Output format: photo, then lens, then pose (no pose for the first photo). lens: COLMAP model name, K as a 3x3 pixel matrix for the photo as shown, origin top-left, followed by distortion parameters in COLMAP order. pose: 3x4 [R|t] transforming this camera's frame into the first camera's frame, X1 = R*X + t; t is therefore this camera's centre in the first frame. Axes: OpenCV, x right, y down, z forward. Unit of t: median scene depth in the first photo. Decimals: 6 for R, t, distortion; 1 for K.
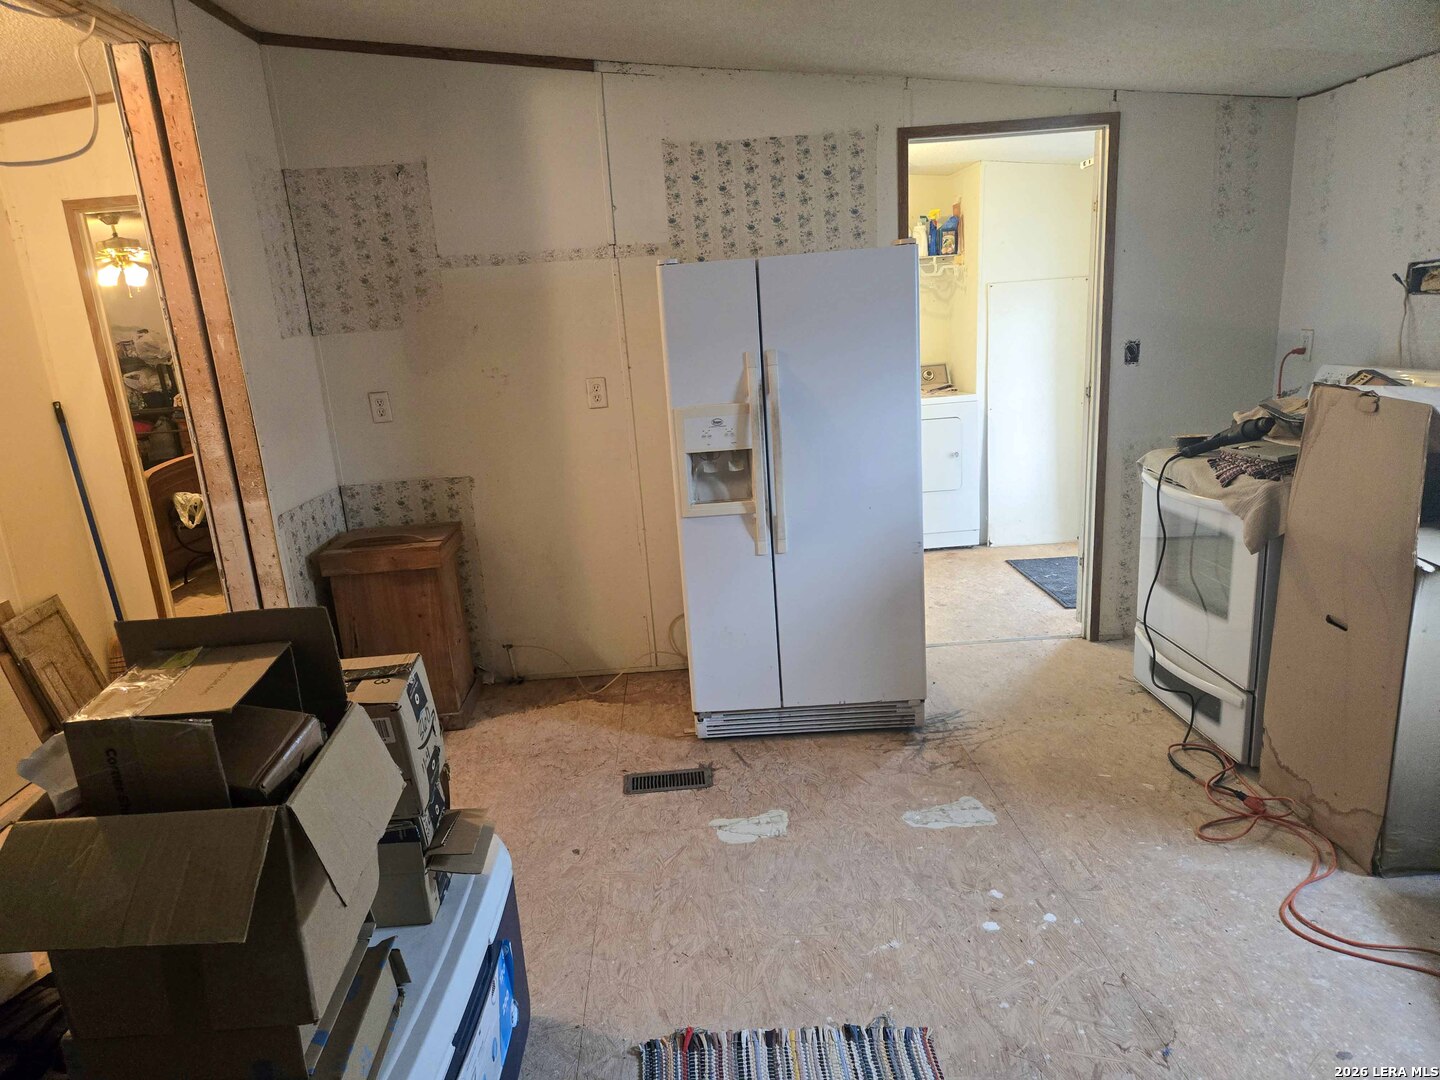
lens RADIAL K [[957.9, 0, 720.0], [0, 957.9, 540.0], [0, 0, 1]] dist [-0.040421, 0.001341]
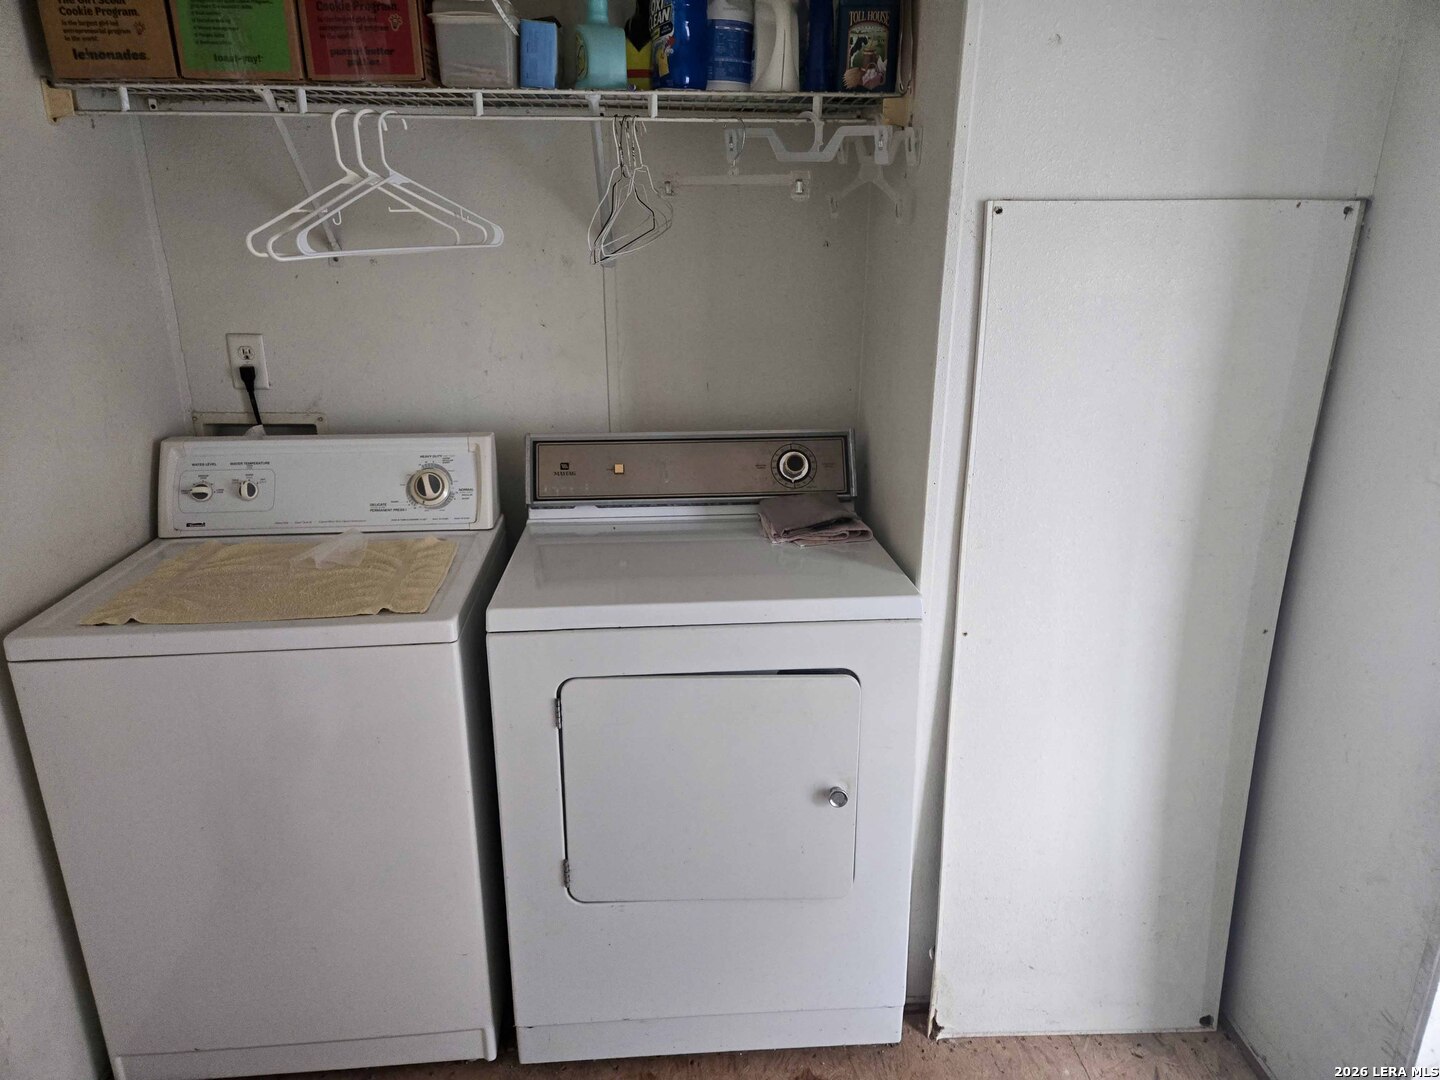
lens RADIAL K [[957.9, 0, 720.0], [0, 957.9, 540.0], [0, 0, 1]] dist [-0.040421, 0.001341]
pose [[0.997634, 0.055105, 0.041097, 0.189772], [-0.056755, 0.997582, 0.040117, -0.167699], [-0.038787, -0.042355, 0.998349, 0.696332]]
